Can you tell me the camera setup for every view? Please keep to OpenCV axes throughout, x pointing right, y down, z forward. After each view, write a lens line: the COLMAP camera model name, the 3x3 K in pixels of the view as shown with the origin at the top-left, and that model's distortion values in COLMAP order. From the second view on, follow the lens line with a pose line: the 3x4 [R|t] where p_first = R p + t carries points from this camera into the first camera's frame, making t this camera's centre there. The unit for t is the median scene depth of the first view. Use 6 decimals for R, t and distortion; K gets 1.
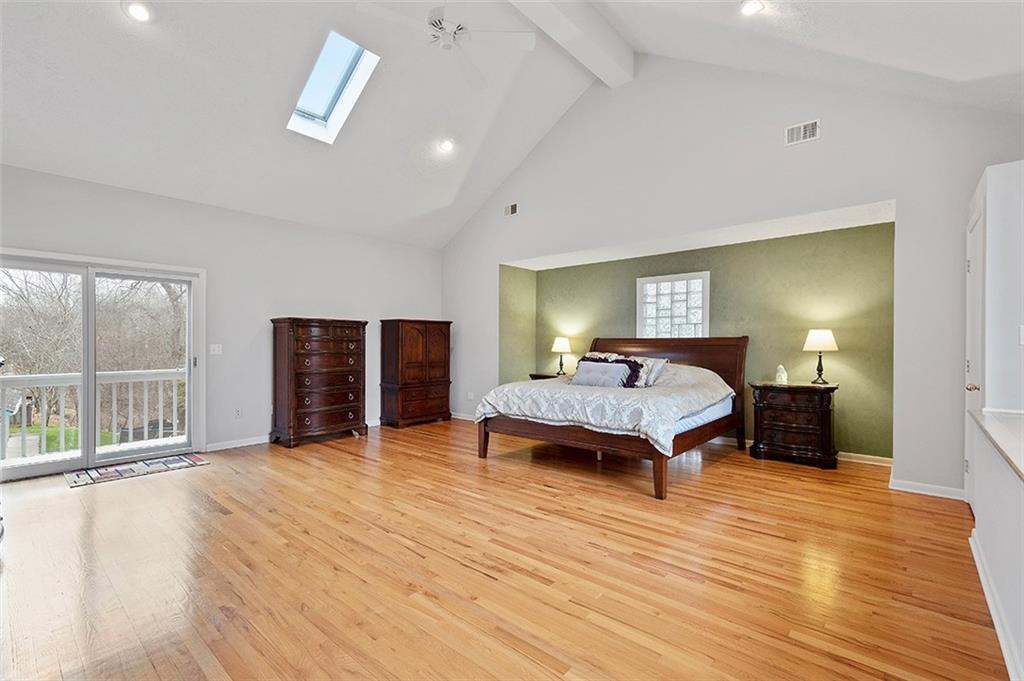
lens RADIAL K [[454.7, 0, 513.8], [0, 454.7, 341.5], [0, 0, 1]] dist [0.001946, -0.000201]
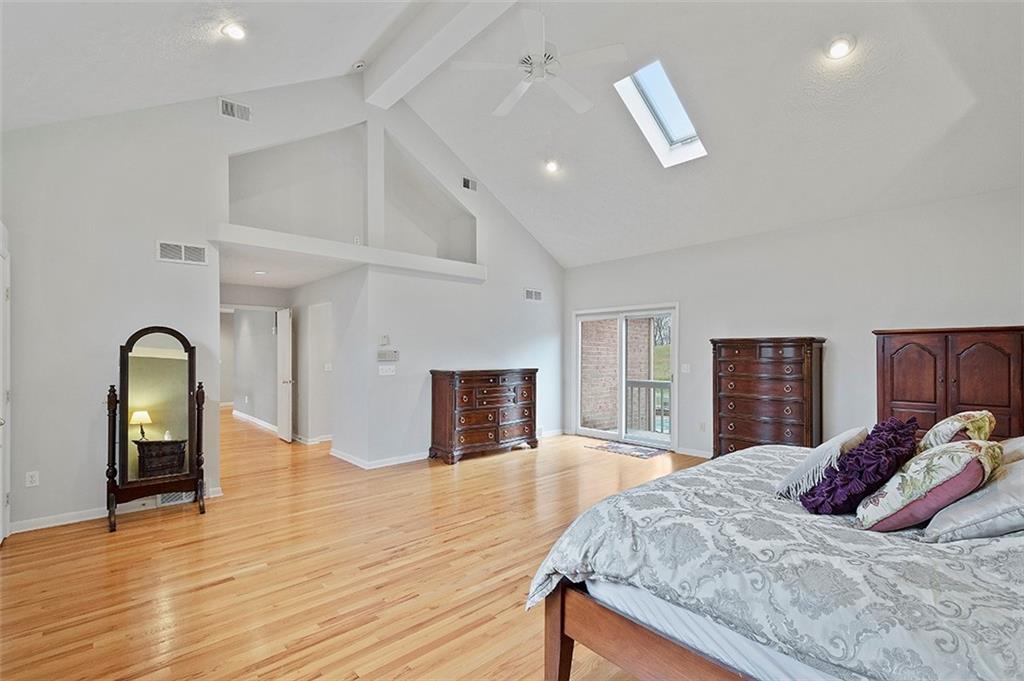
lens RADIAL K [[454.7, 0, 513.5], [0, 454.7, 349.2], [0, 0, 1]] dist [0.001946, -0.000201]
pose [[-0.108380, -0.008410, -0.994074, 0.923940], [0.002938, 0.999957, -0.008780, -0.037322], [0.994105, -0.003872, -0.108351, 1.128531]]
